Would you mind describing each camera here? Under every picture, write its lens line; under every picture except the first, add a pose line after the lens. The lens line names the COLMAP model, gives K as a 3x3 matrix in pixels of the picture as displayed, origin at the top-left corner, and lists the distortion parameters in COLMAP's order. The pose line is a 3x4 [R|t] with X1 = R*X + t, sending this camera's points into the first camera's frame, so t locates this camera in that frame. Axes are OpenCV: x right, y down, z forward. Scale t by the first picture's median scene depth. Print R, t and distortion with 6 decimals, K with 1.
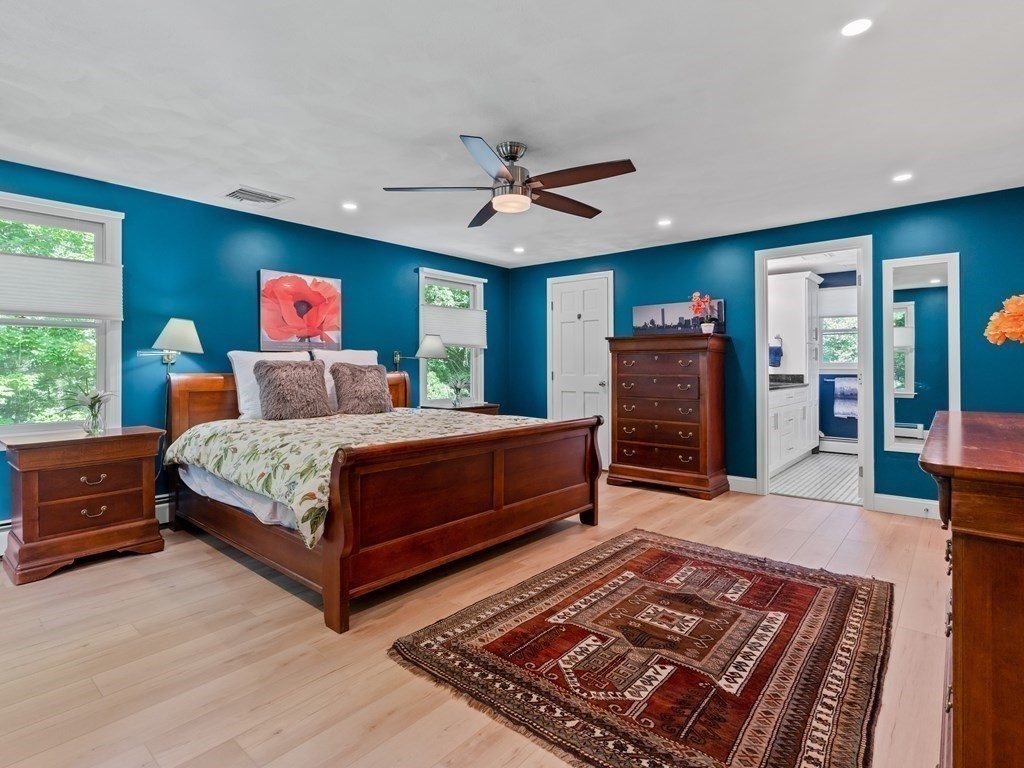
lens RADIAL K [[521.1, 0, 513.9], [0, 521.1, 374.7], [0, 0, 1]] dist [-0.009302, 0.005492]
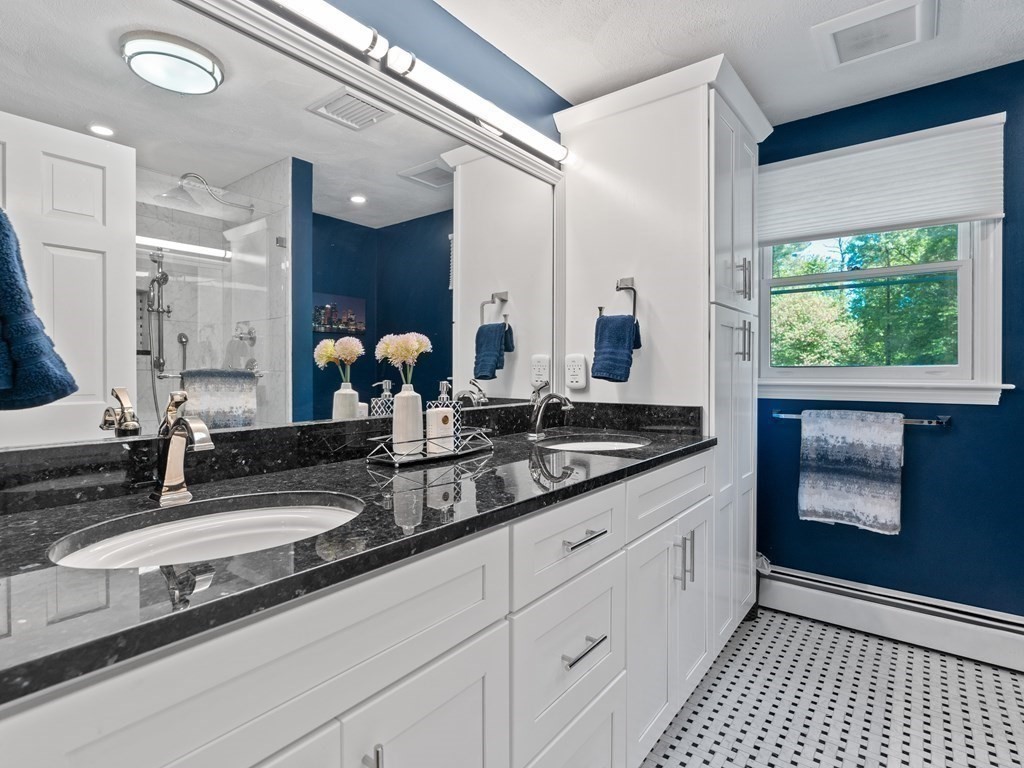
lens RADIAL K [[521.1, 0, 510.6], [0, 521.1, 382.0], [0, 0, 1]] dist [-0.009302, 0.005492]
pose [[0.998969, 0.003112, 0.045288, 0.402093], [-0.003569, 0.999943, 0.010019, -0.016442], [-0.045254, -0.010170, 0.998924, 0.653283]]
